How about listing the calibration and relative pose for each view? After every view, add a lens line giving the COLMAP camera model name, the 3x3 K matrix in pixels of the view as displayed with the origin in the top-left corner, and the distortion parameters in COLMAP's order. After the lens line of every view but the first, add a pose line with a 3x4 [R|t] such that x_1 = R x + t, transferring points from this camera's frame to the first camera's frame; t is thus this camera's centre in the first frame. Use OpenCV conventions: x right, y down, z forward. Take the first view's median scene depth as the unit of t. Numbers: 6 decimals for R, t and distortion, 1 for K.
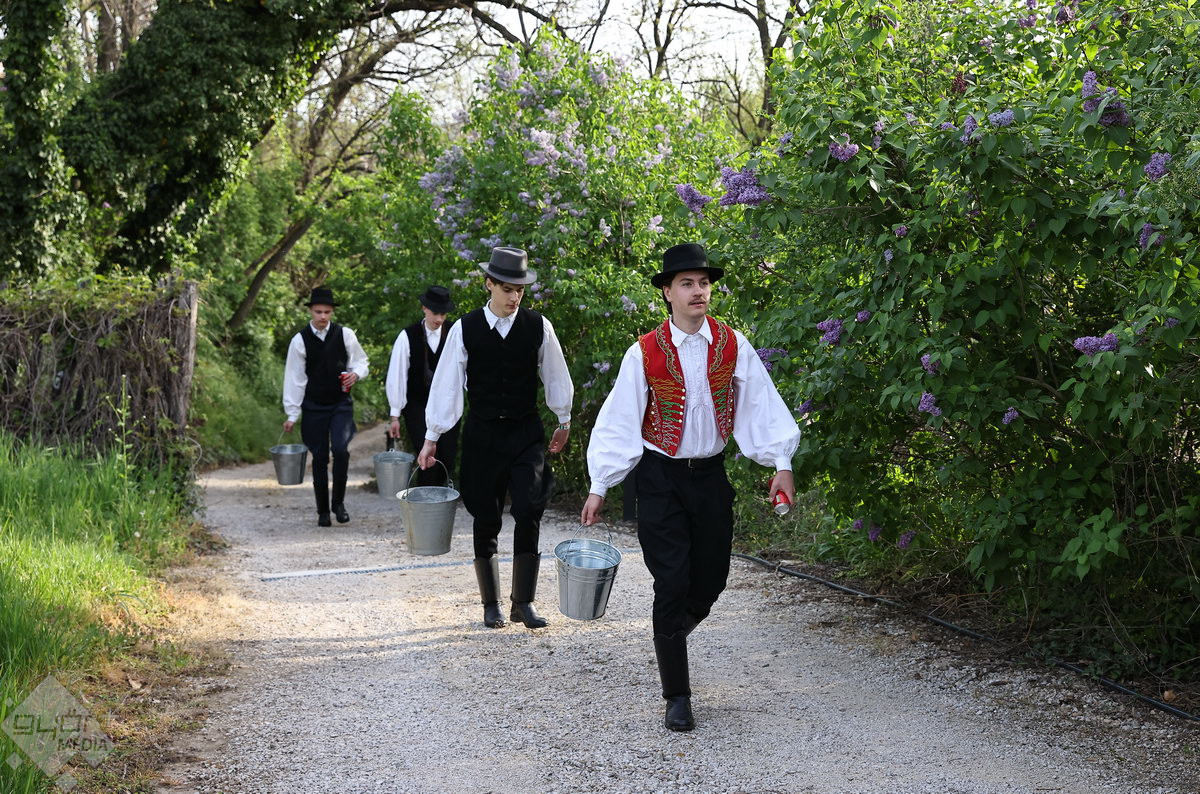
lens RADIAL K [[1707.0, 0, 600.0], [0, 1707.0, 397.0], [0, 0, 1]] dist [-0.030147, -0.081310]
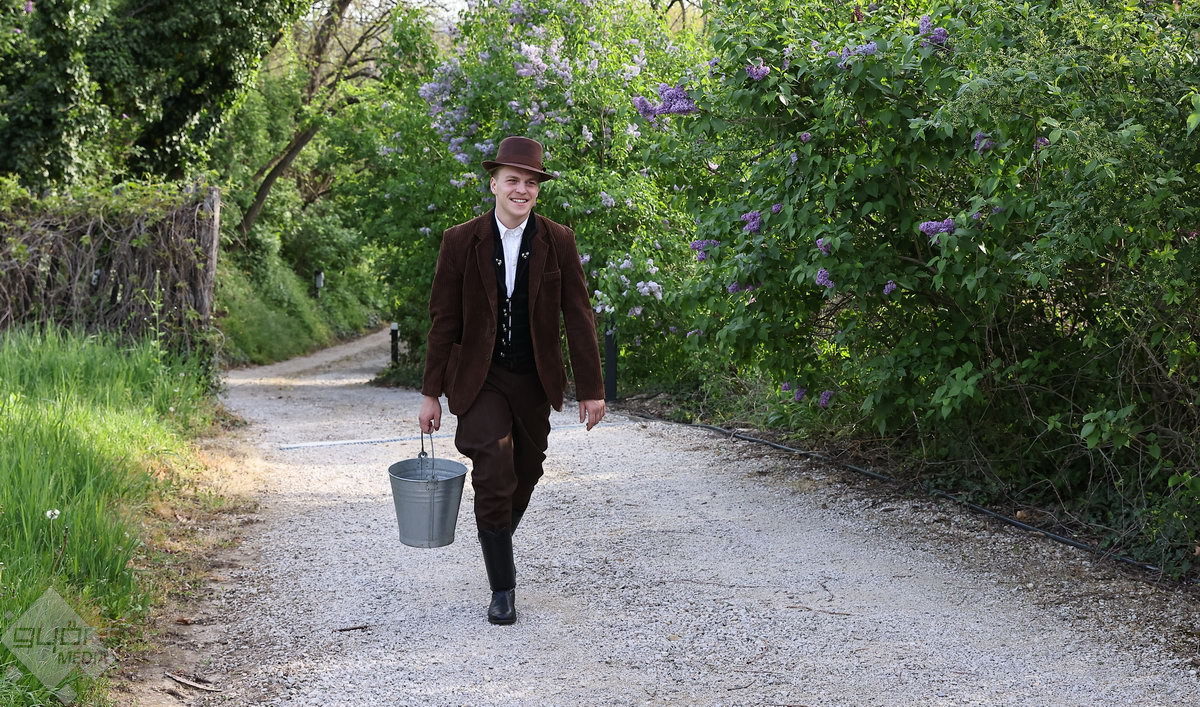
lens RADIAL K [[3192.2, 0, 600.0], [0, 3192.2, 353.5], [0, 0, 1]] dist [-0.185959, 0.577362]
pose [[0.997638, -0.008233, -0.068193, 0.148822], [0.007161, 0.999847, -0.015949, 0.073880], [0.068314, 0.015423, 0.997545, -1.029763]]
